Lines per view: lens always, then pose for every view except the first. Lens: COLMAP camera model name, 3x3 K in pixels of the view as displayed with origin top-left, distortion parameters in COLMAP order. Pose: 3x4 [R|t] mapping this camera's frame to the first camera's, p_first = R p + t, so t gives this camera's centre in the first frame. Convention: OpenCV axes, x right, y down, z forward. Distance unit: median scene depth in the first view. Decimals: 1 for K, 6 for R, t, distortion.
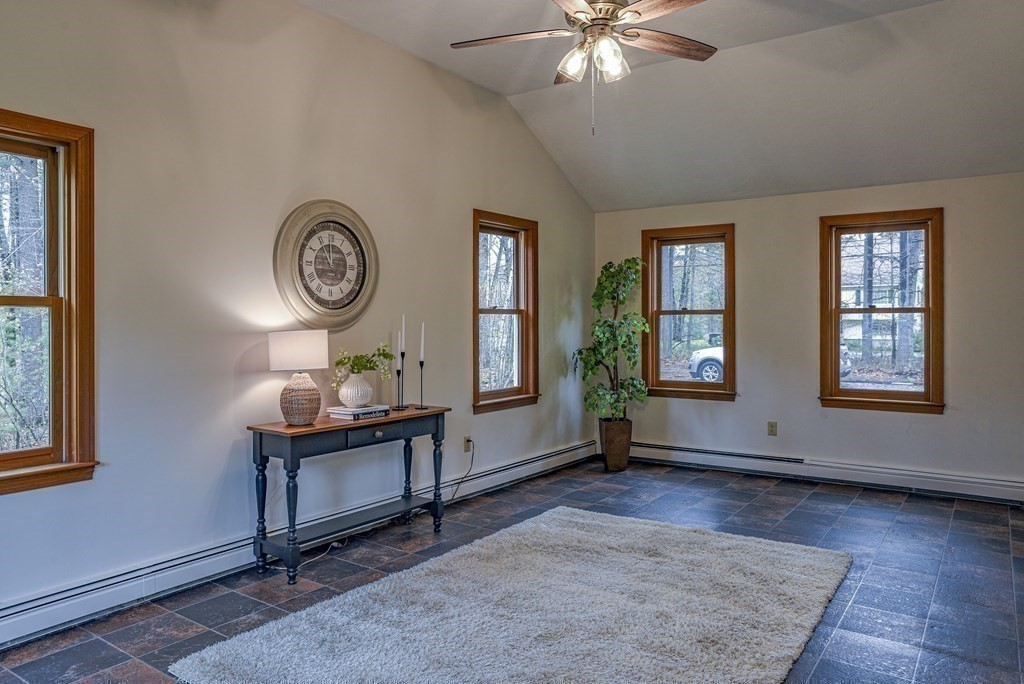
lens RADIAL K [[708.7, 0, 511.3], [0, 708.7, 340.0], [0, 0, 1]] dist [-0.041498, 0.020641]
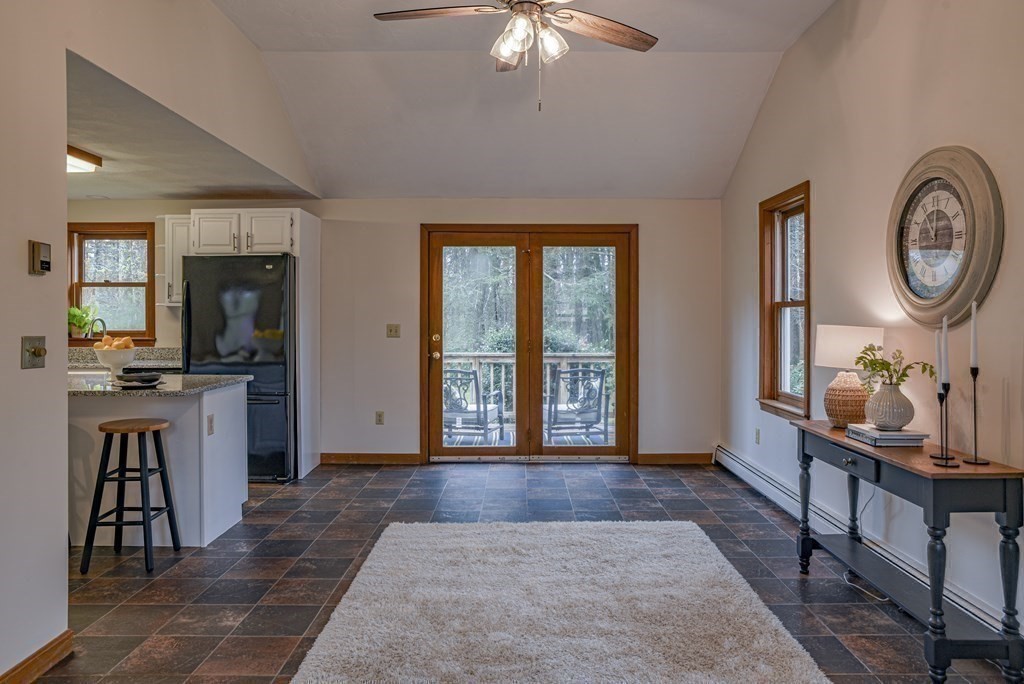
lens RADIAL K [[708.7, 0, 516.1], [0, 708.7, 333.1], [0, 0, 1]] dist [-0.041498, 0.020641]
pose [[-0.823514, 0.019762, -0.566951, 0.521539], [-0.002774, 0.999241, 0.038860, -0.035402], [0.567289, 0.033575, -0.822834, 1.368978]]
